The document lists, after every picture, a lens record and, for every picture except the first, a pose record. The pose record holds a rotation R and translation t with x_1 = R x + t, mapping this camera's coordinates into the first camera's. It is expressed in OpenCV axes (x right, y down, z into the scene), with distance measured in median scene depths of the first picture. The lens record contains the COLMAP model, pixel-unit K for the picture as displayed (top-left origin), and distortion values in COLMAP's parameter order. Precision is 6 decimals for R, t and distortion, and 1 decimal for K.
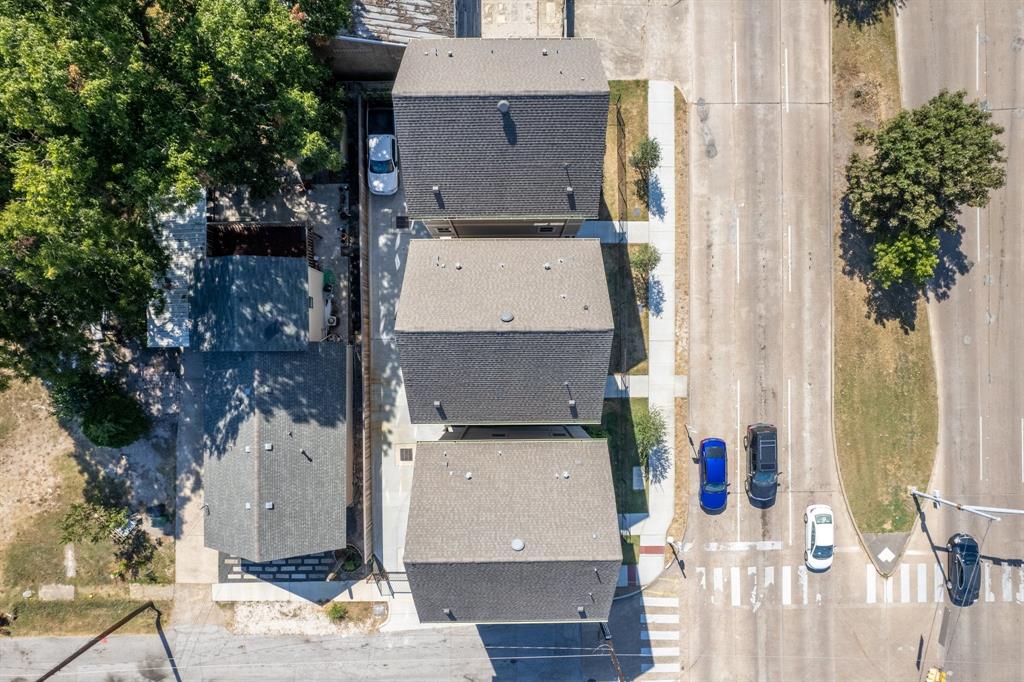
lens RADIAL K [[655.8, 0, 514.1], [0, 655.8, 355.6], [0, 0, 1]] dist [-0.082437, 0.069274]
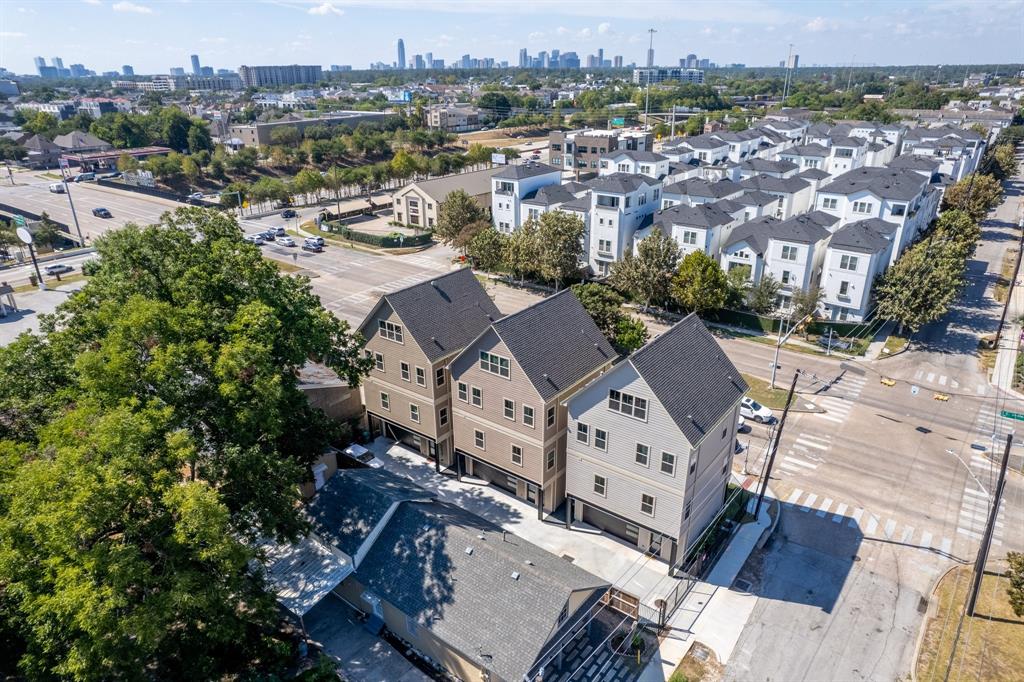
lens RADIAL K [[655.8, 0, 514.1], [0, 655.8, 355.6], [0, 0, 1]] dist [-0.082437, 0.069274]
pose [[0.616724, -0.320089, 0.719163, -0.844164], [0.787123, 0.239833, -0.568258, 0.586236], [0.009414, 0.916528, 0.399860, 0.302824]]
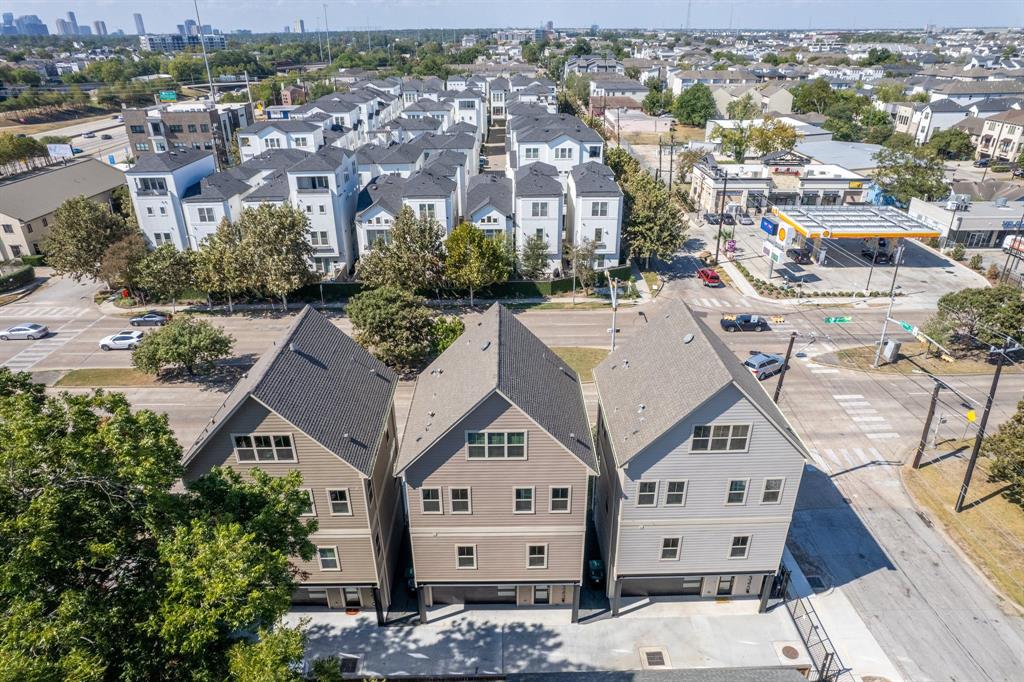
lens RADIAL K [[655.8, 0, 514.1], [0, 655.8, 355.6], [0, 0, 1]] dist [-0.082437, 0.069274]
pose [[-0.005896, -0.445815, 0.895106, -0.678403], [0.999925, -0.012198, 0.000511, -0.007944], [0.010691, 0.895042, 0.445854, 0.350578]]
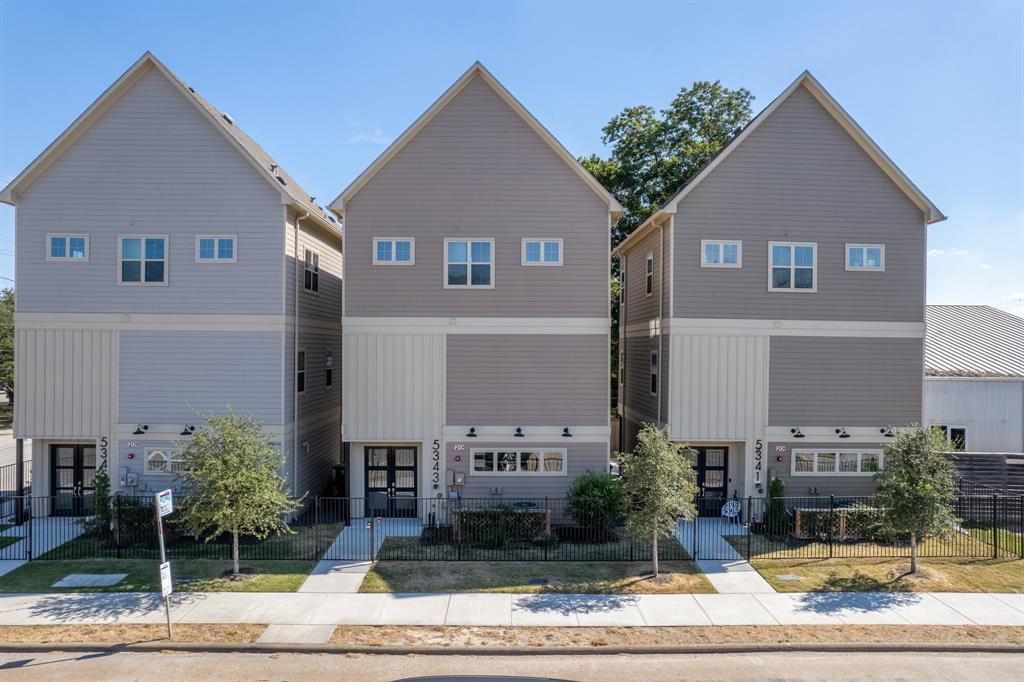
lens RADIAL K [[655.8, 0, 514.1], [0, 655.8, 355.6], [0, 0, 1]] dist [-0.082437, 0.069274]
pose [[0.012043, -0.003835, -0.999920, 0.565386], [-0.999847, -0.012747, -0.011993, -0.051656], [-0.012700, 0.999911, -0.003988, 0.869325]]
